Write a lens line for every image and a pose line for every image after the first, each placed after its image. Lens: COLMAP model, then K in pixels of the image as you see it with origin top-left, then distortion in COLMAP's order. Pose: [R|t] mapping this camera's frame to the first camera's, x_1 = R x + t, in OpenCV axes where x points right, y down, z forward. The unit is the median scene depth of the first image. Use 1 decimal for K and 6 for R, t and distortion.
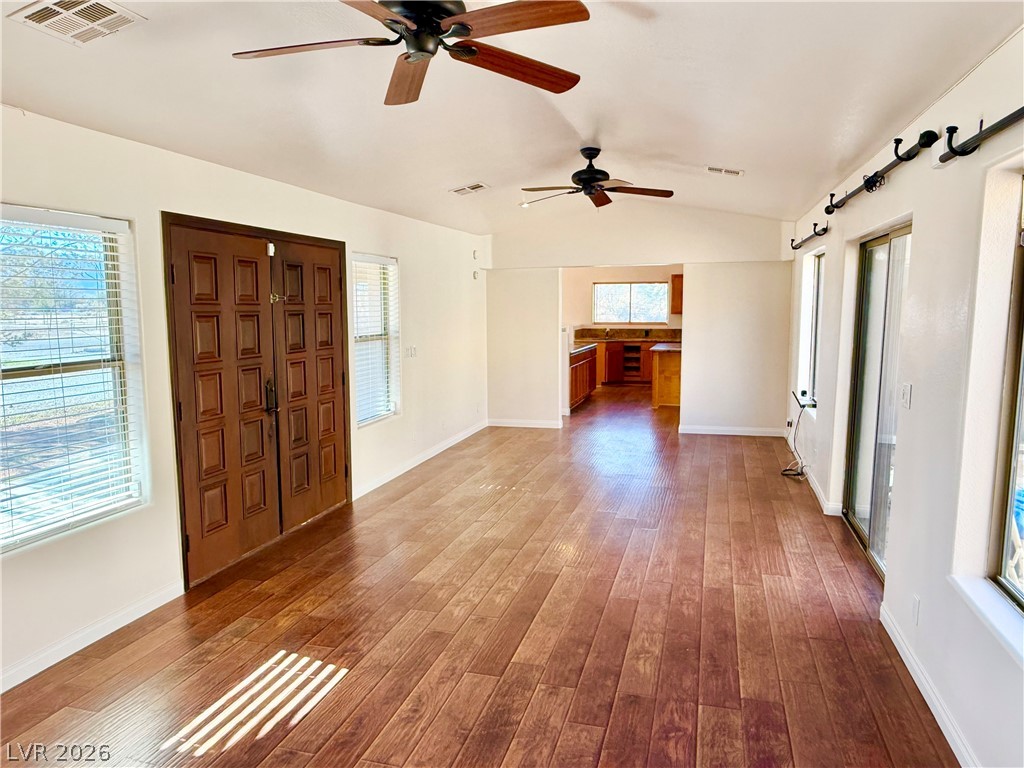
lens RADIAL K [[710.8, 0, 513.3], [0, 710.8, 382.5], [0, 0, 1]] dist [0.004368, 0.000591]
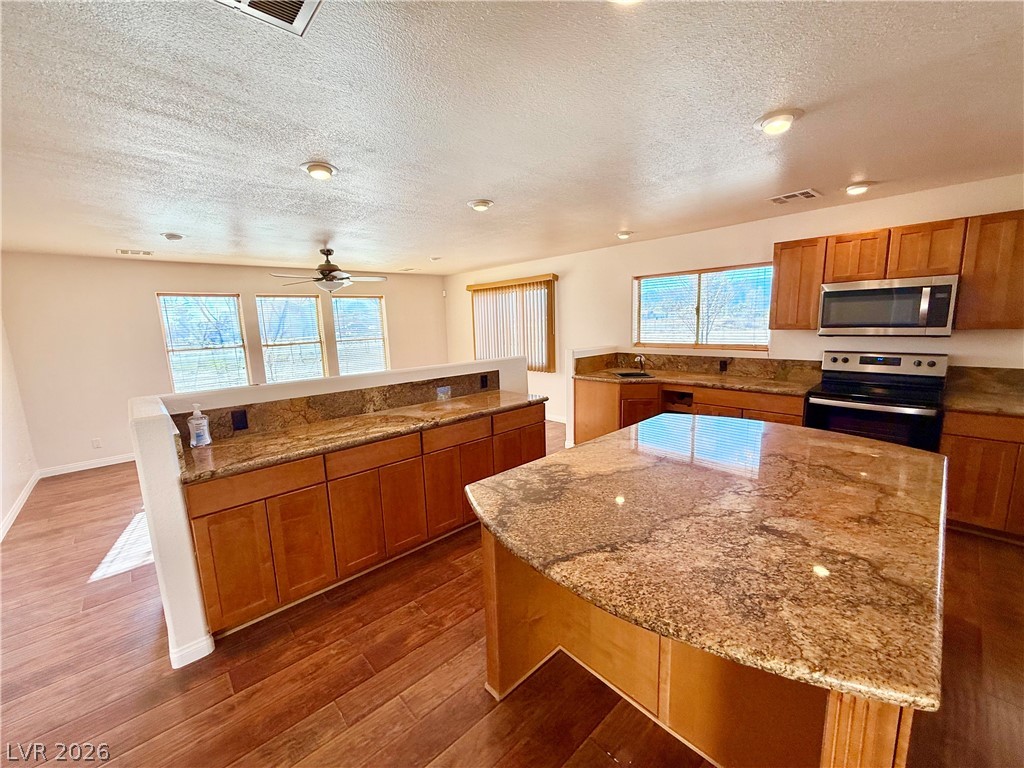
lens RADIAL K [[410.2, 0, 512.4], [0, 410.2, 383.6], [0, 0, 1]] dist [-0.002663, 0.000753]
pose [[0.856032, 0.062625, -0.513115, 0.212234], [-0.034720, 0.997358, 0.063802, -0.070419], [0.515755, -0.036801, 0.855945, 0.662888]]
